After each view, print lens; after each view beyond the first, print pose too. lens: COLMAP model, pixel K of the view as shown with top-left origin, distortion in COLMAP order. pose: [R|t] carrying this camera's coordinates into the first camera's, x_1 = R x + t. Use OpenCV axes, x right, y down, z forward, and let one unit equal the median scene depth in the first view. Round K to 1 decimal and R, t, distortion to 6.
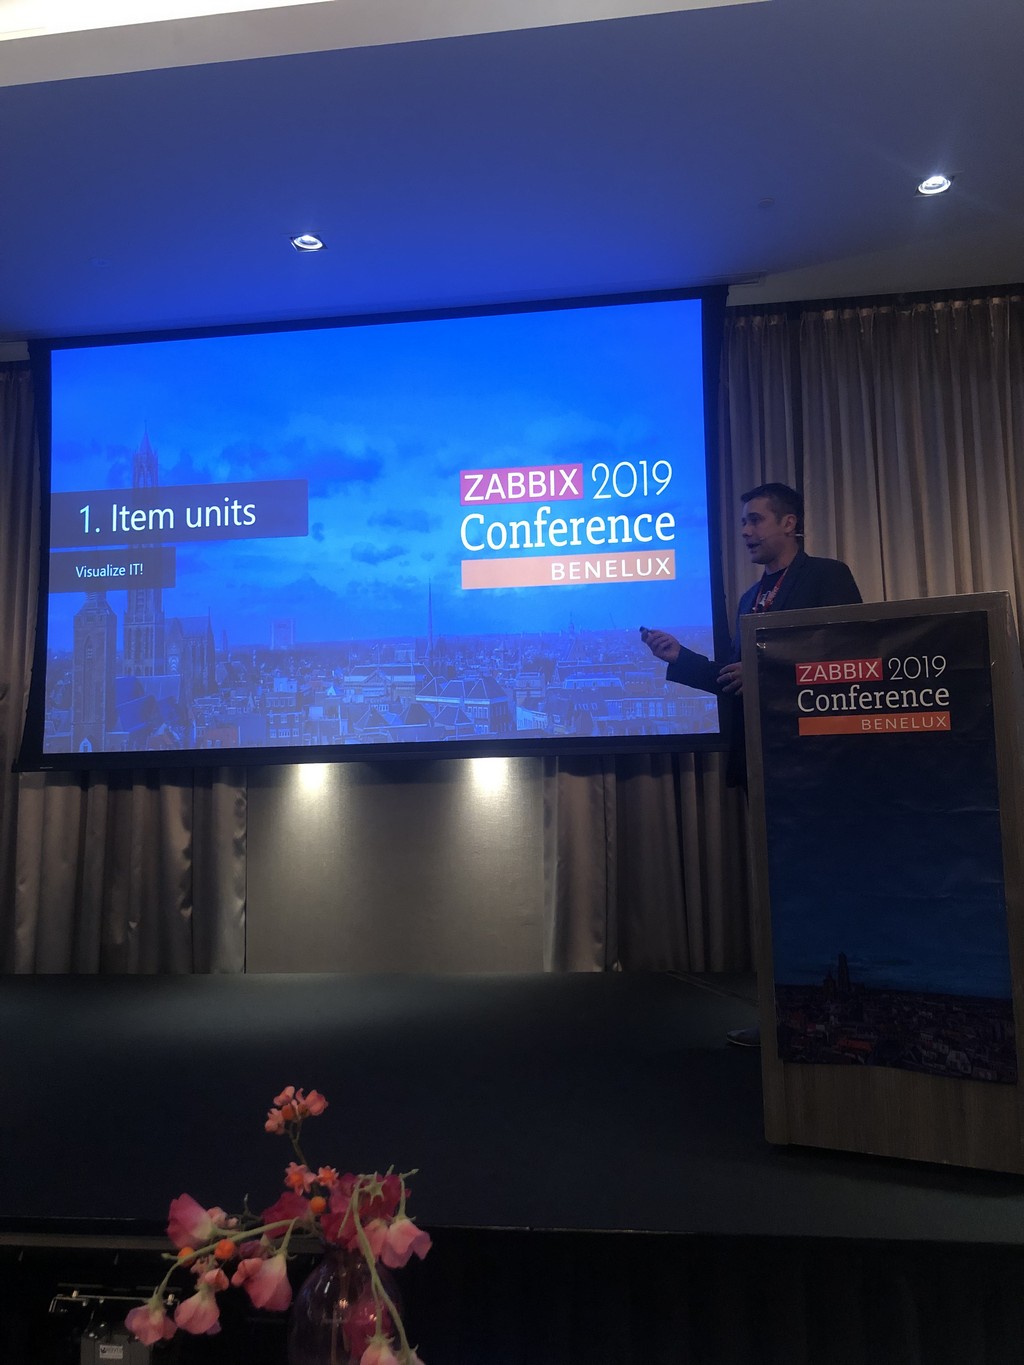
lens RADIAL K [[1086.3, 0, 510.5], [0, 1086.3, 664.5], [0, 0, 1]] dist [0.000593, -0.032892]
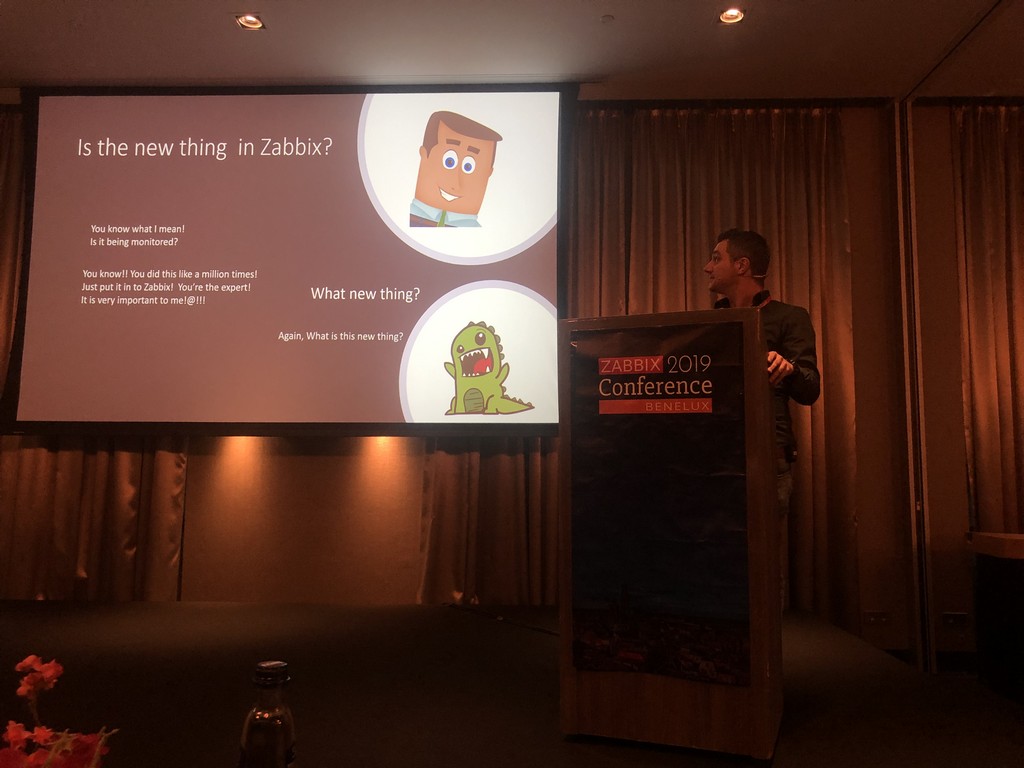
lens RADIAL K [[814.9, 0, 509.9], [0, 814.9, 376.1], [0, 0, 1]] dist [0.000593, -0.032892]
pose [[0.994035, 0.040036, 0.101447, 0.062340], [-0.039609, 0.999196, -0.006220, 0.030566], [-0.101614, 0.002165, 0.994822, 0.055324]]
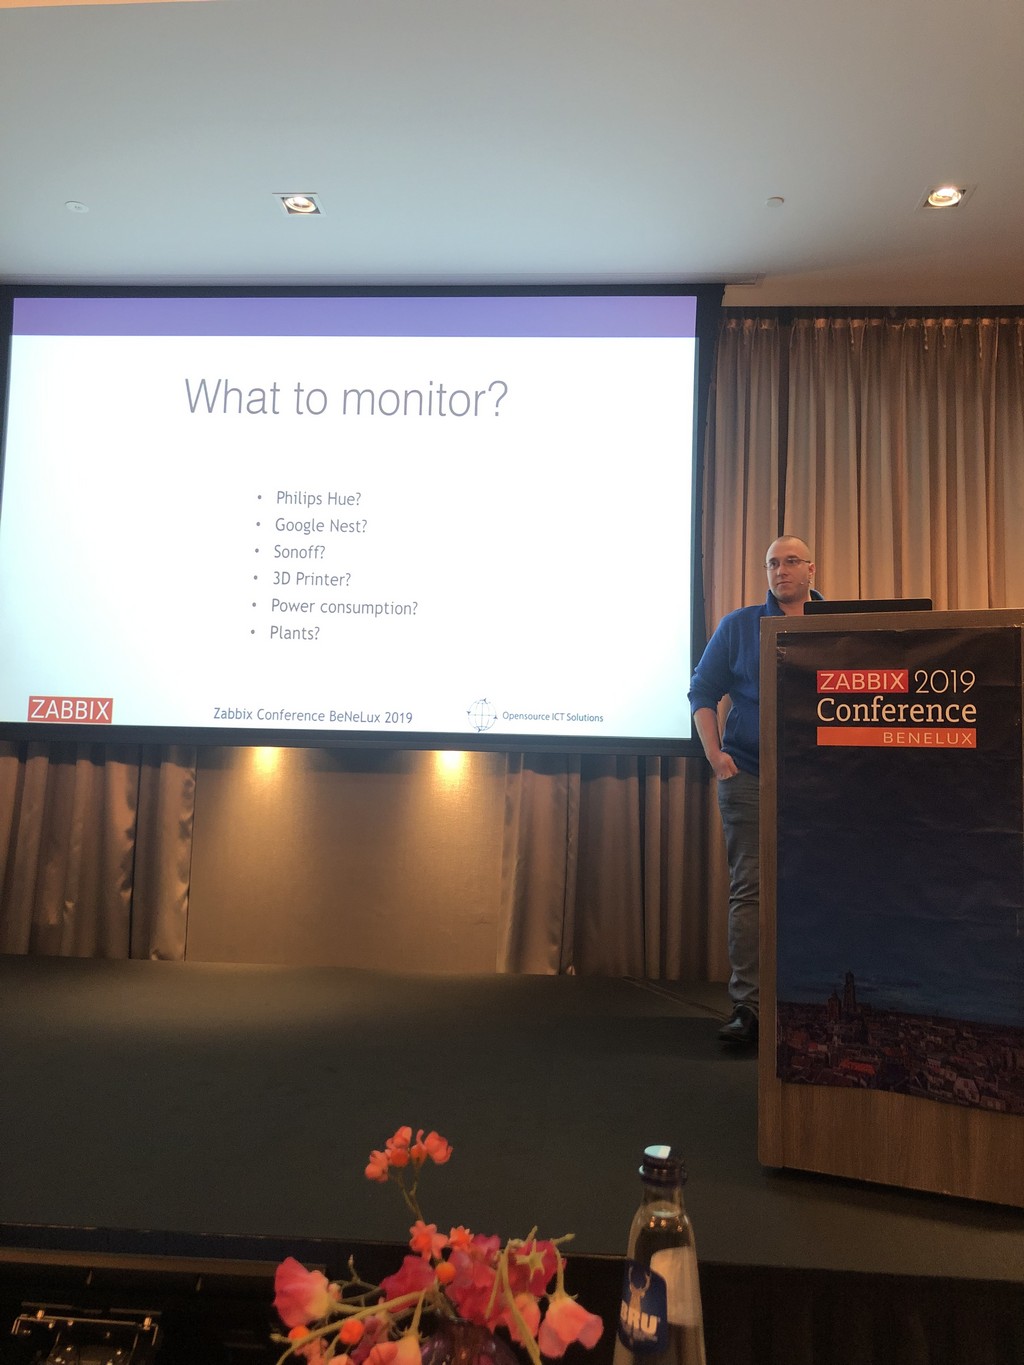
lens RADIAL K [[1086.3, 0, 504.3], [0, 1086.3, 668.5], [0, 0, 1]] dist [0.000593, -0.032892]
pose [[0.996734, 0.057766, 0.056434, -0.069120], [-0.058189, 0.998288, 0.005879, 0.007923], [-0.055998, -0.009144, 0.998389, 0.054149]]
